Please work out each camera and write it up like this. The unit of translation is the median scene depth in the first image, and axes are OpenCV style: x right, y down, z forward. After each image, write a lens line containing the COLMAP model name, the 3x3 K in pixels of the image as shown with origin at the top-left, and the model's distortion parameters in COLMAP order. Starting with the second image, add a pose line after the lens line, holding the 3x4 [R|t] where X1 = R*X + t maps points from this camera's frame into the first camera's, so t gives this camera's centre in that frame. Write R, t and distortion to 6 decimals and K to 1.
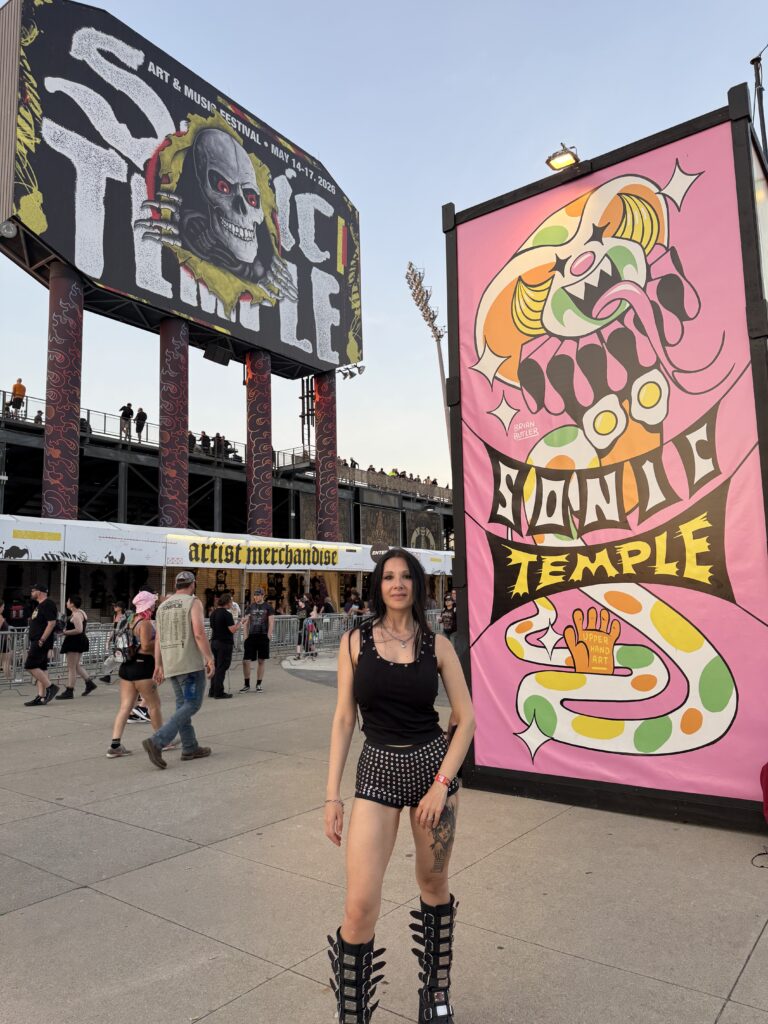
lens RADIAL K [[720.8, 0, 383.5], [0, 720.8, 516.0], [0, 0, 1]] dist [-0.068904, 0.000780]
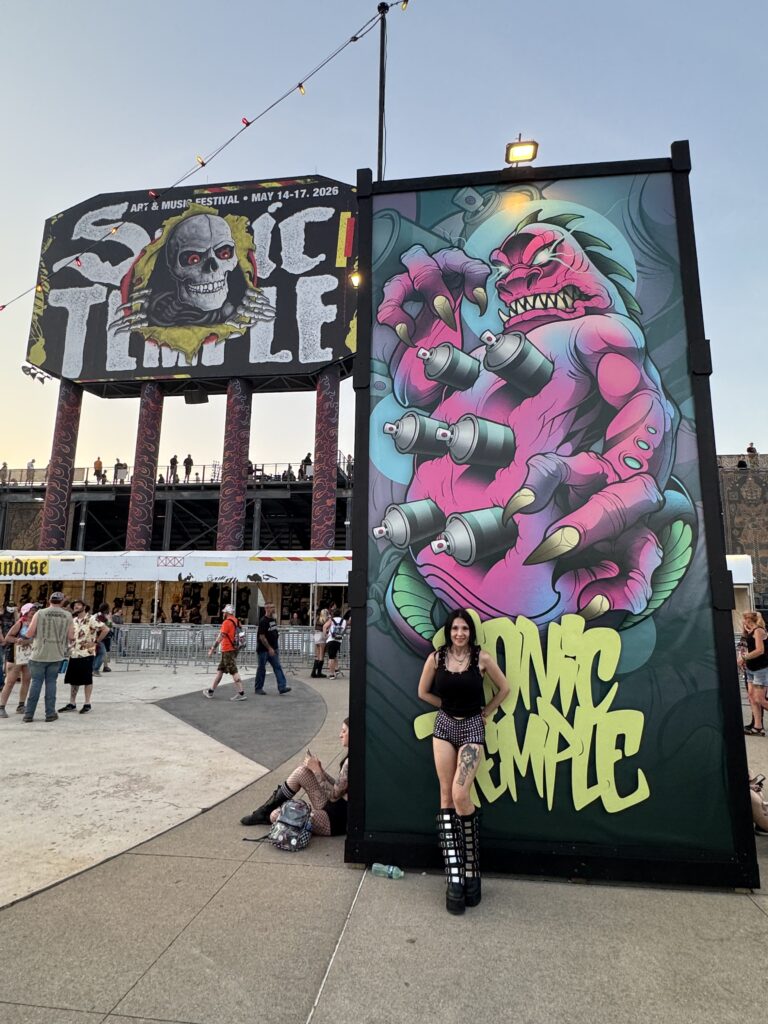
lens RADIAL K [[554.0, 0, 384.6], [0, 554.0, 497.3], [0, 0, 1]] dist [-0.030497, 0.000390]
pose [[0.487248, -0.149772, -0.860324, 0.698702], [0.083078, 0.988664, -0.125063, 0.079234], [0.869303, -0.010538, 0.494168, 0.853304]]
